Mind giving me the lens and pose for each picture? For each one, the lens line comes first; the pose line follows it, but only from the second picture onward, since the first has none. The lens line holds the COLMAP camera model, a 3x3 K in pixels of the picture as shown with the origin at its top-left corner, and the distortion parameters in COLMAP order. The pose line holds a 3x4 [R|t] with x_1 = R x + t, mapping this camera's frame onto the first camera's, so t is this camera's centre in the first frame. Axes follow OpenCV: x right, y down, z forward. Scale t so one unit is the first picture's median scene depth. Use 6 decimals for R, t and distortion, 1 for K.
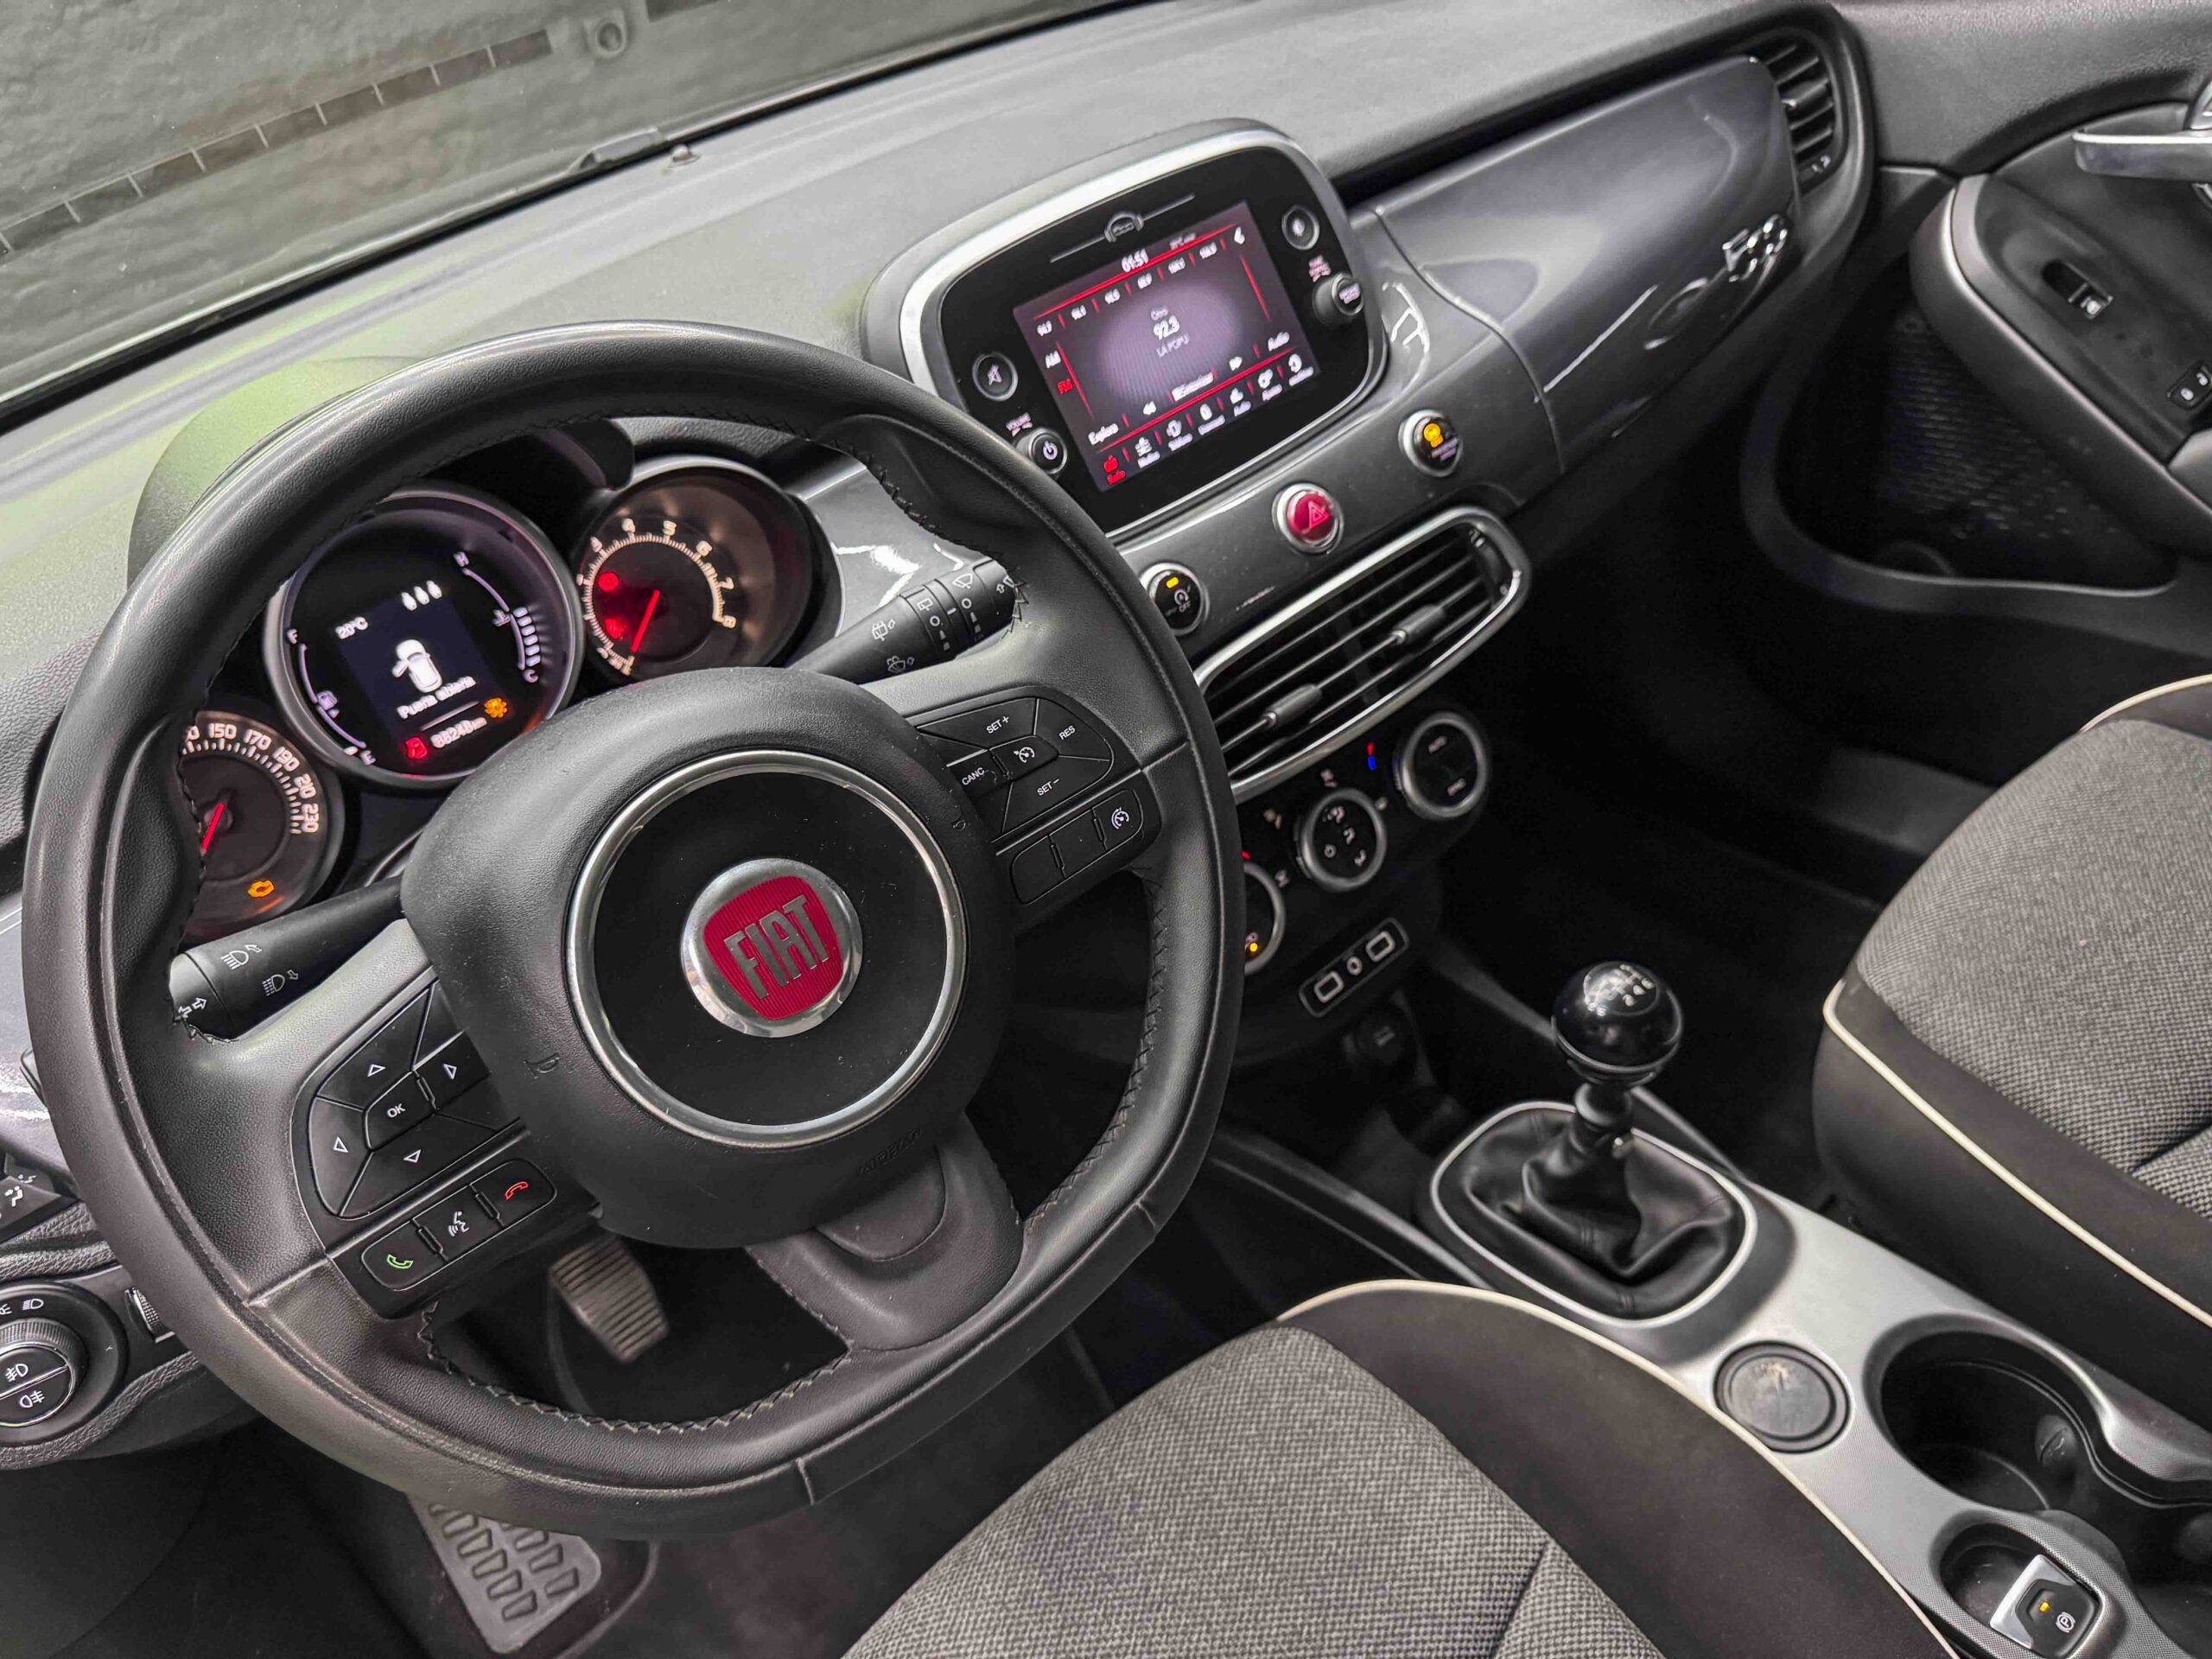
lens RADIAL K [[1500.5, 0, 1052.4], [0, 1500.5, 870.3], [0, 0, 1]] dist [0.067651, -0.124881]
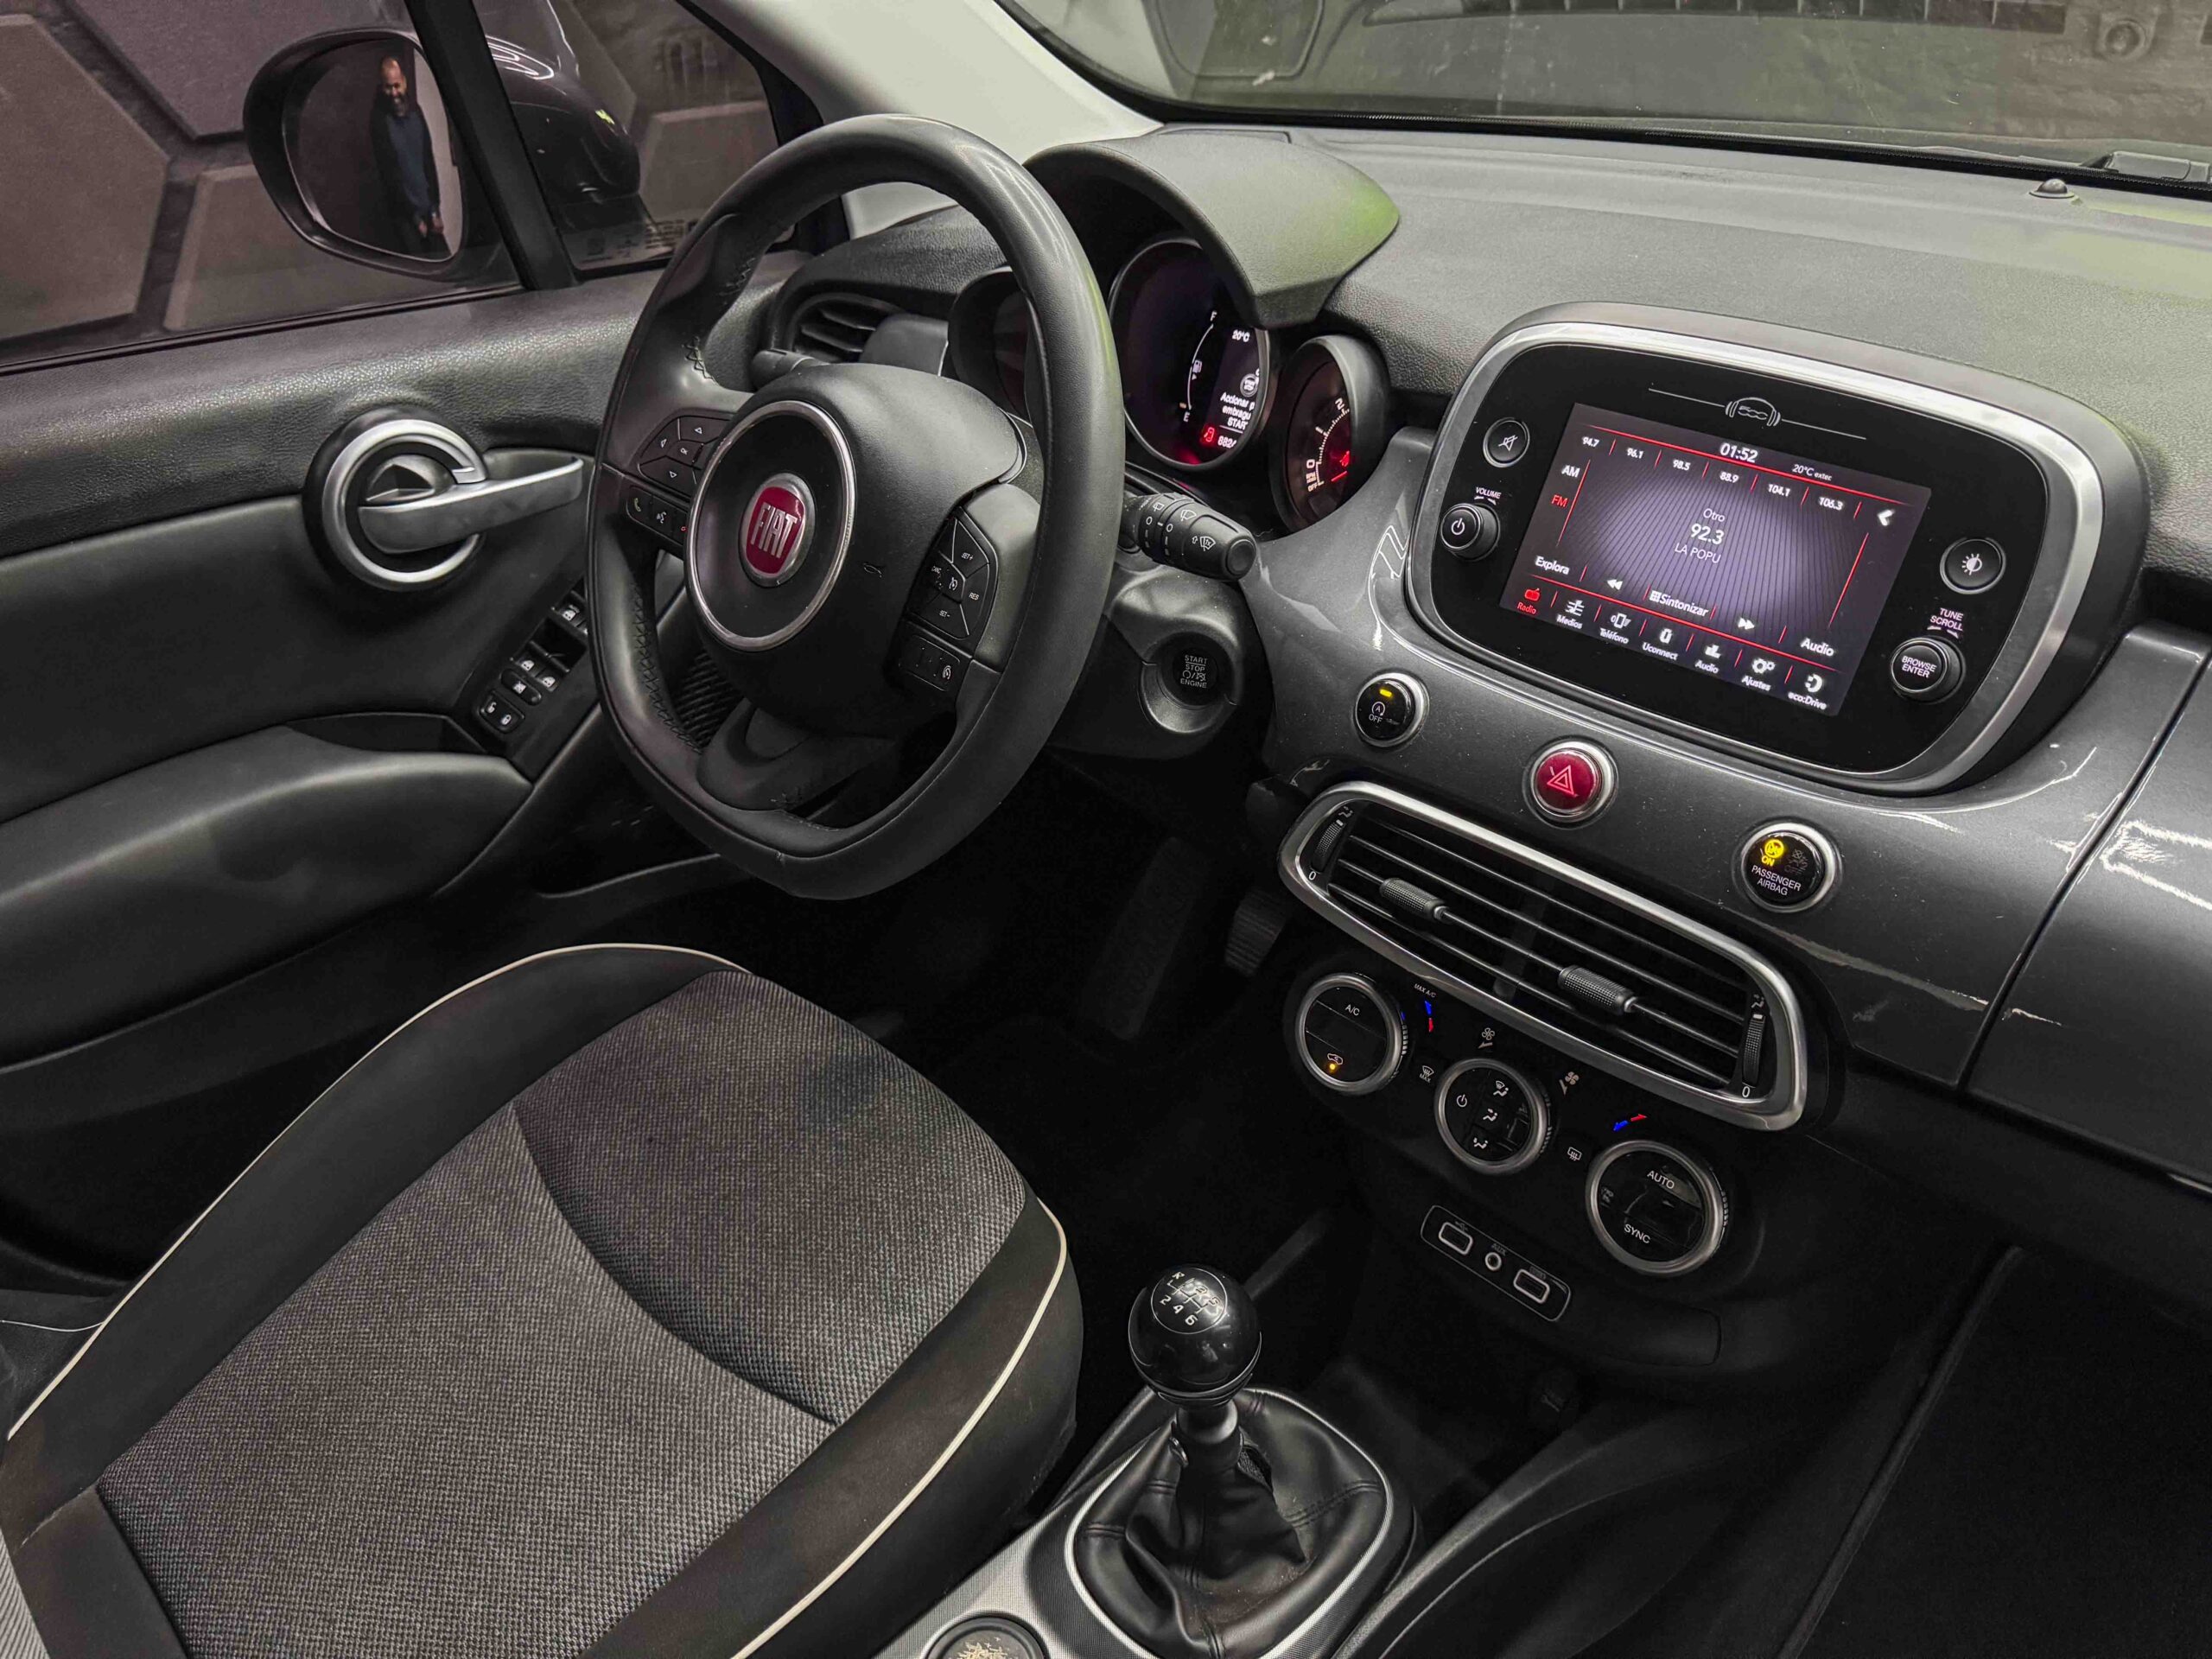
lens RADIAL K [[1505.9, 0, 1106.0], [0, 1505.9, 829.5], [0, 0, 1]] dist [-0.021957, -0.002937]
pose [[0.118238, 0.709018, -0.695207, 0.717304], [-0.602326, 0.607820, 0.517454, -0.478473], [0.789445, 0.357558, 0.498928, 0.369102]]
